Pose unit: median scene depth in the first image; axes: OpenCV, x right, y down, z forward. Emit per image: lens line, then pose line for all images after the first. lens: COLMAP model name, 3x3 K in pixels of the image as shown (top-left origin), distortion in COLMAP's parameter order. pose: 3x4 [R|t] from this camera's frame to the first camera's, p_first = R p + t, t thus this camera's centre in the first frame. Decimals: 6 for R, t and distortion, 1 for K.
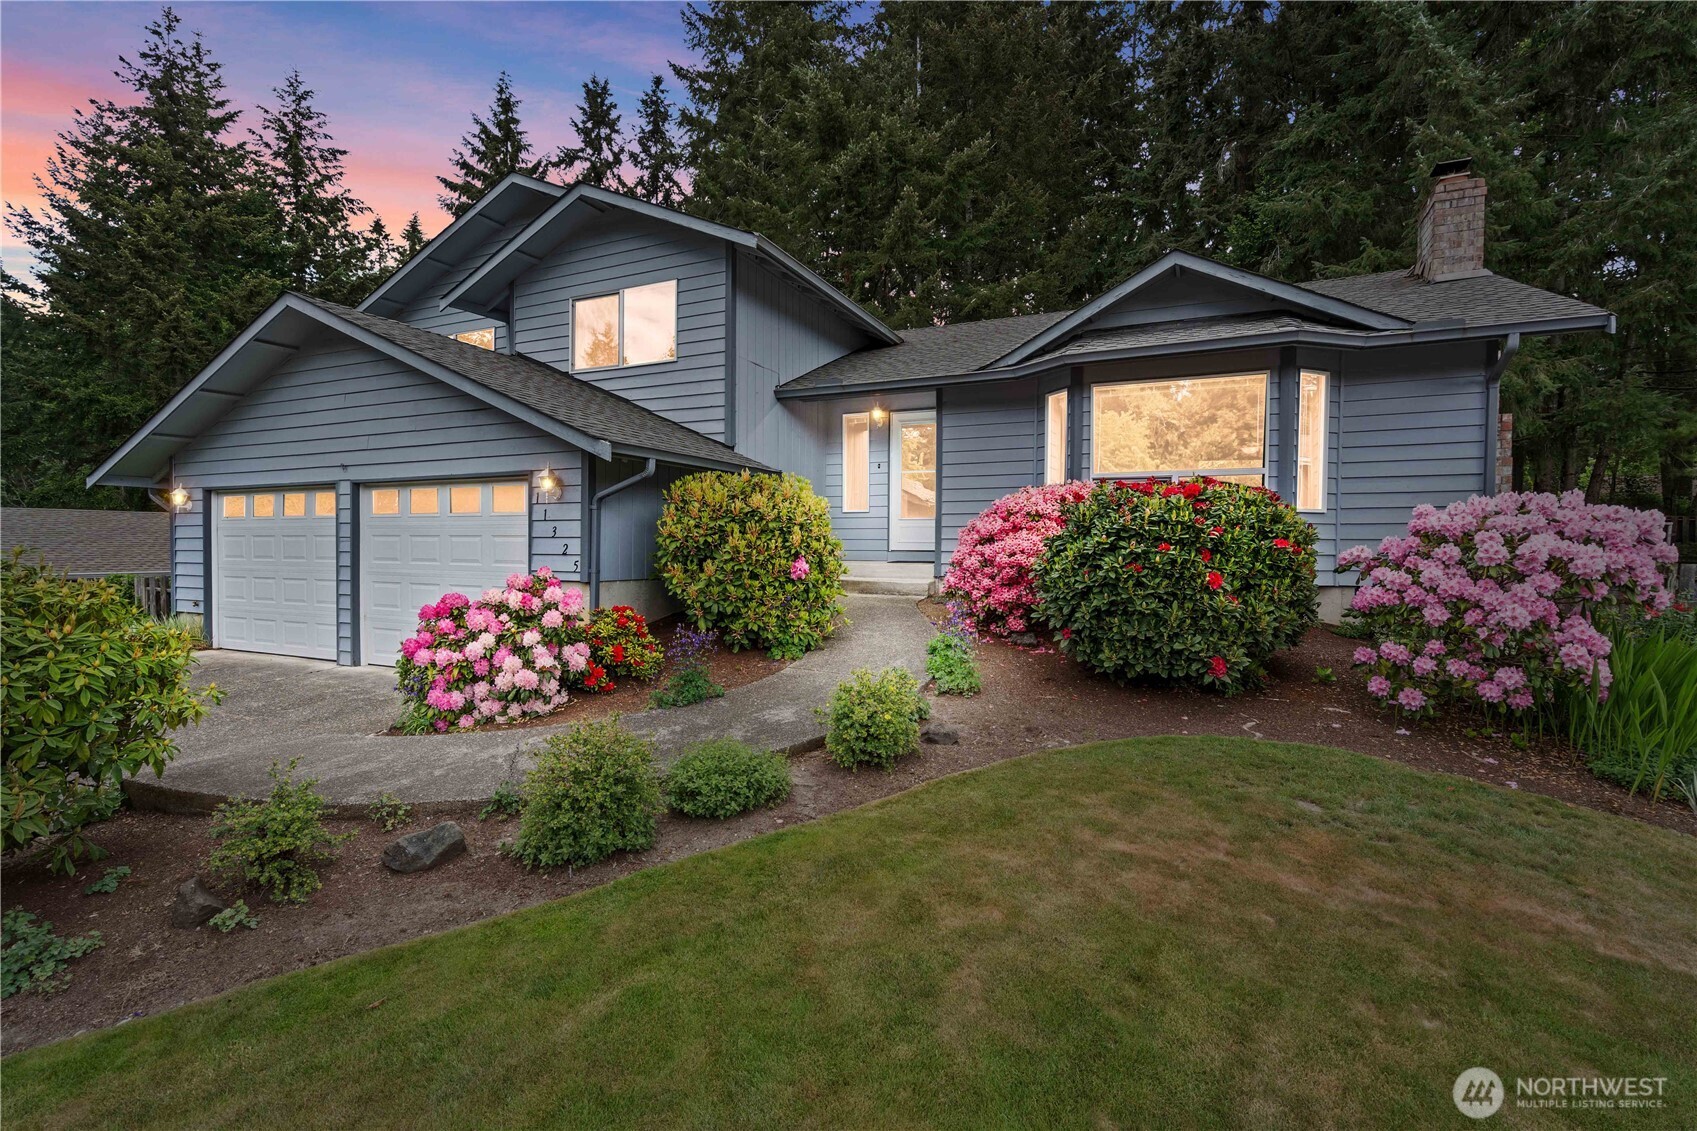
lens RADIAL K [[780.1, 0, 834.4], [0, 780.1, 559.9], [0, 0, 1]] dist [-0.000623, 0.000075]
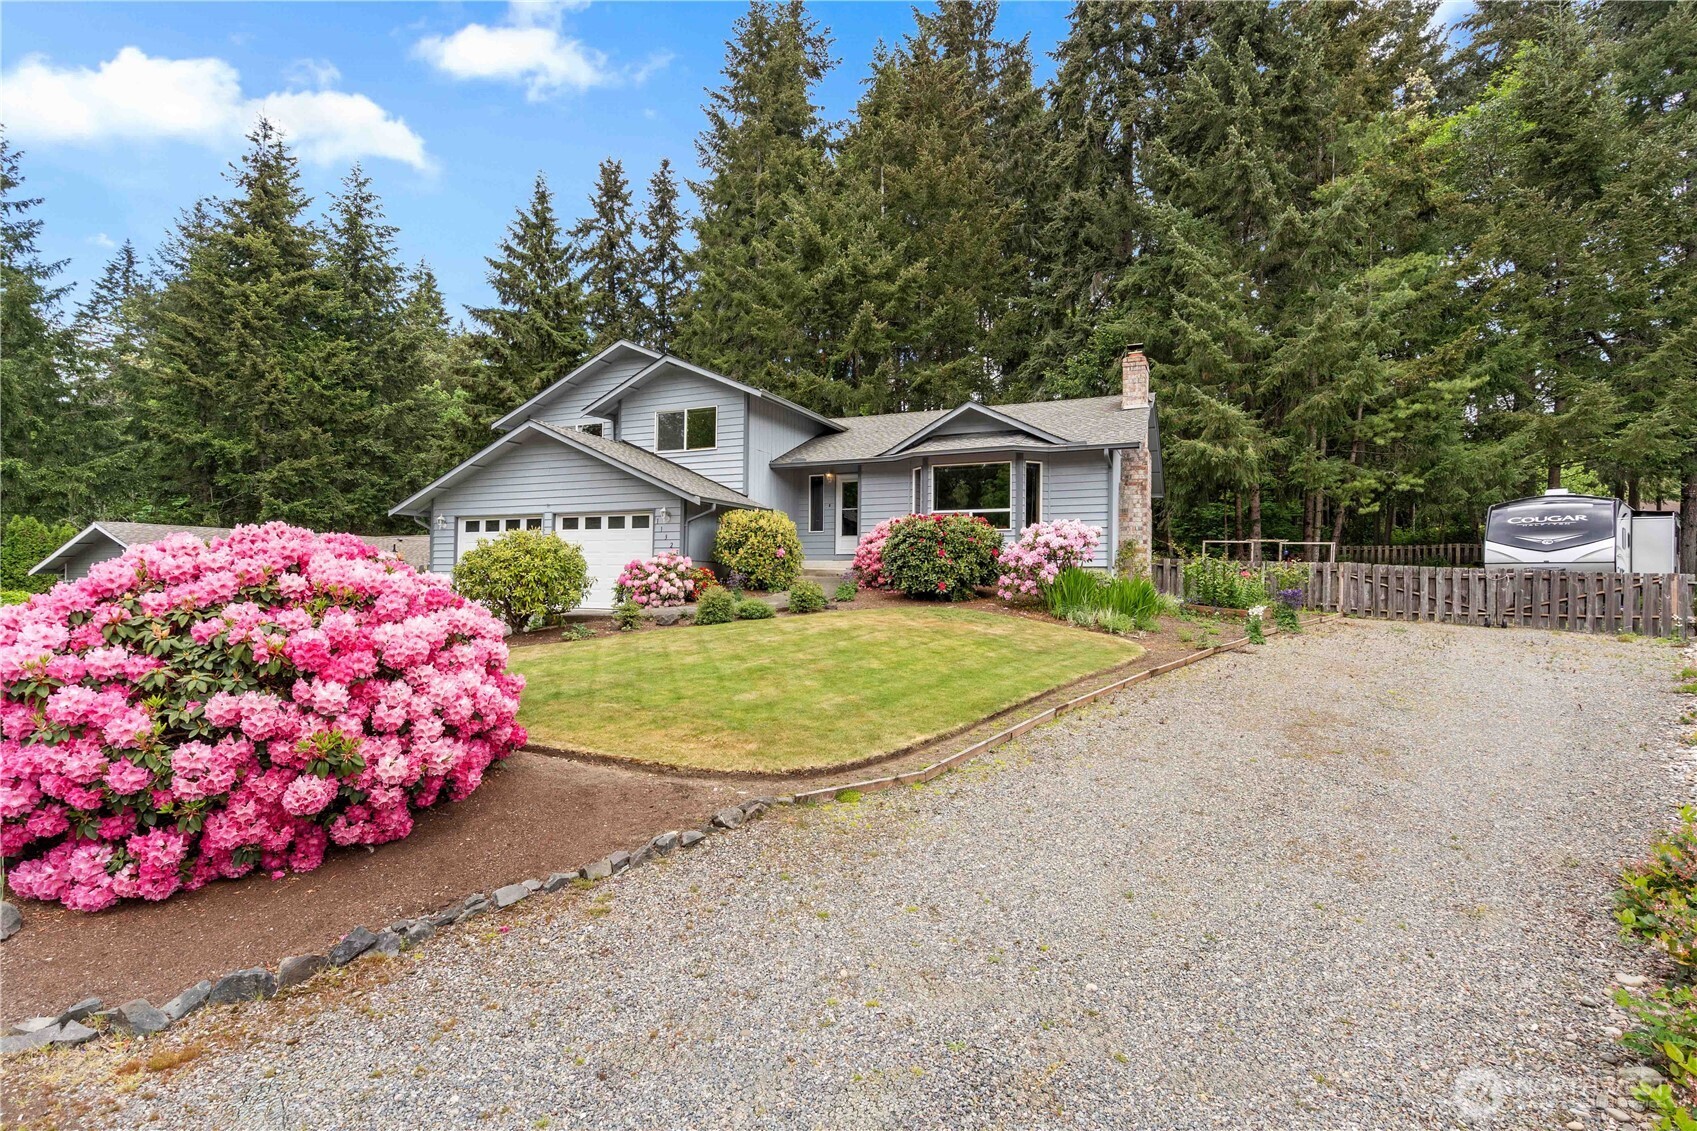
lens RADIAL K [[847.3, 0, 848.5], [0, 847.3, 565.5], [0, 0, 1]] dist [0.001939, 0.000138]
pose [[0.999734, 0.003477, 0.022800, 0.024668], [-0.002567, 0.999204, -0.039808, 0.037626], [-0.022920, 0.039739, 0.998947, -0.375172]]
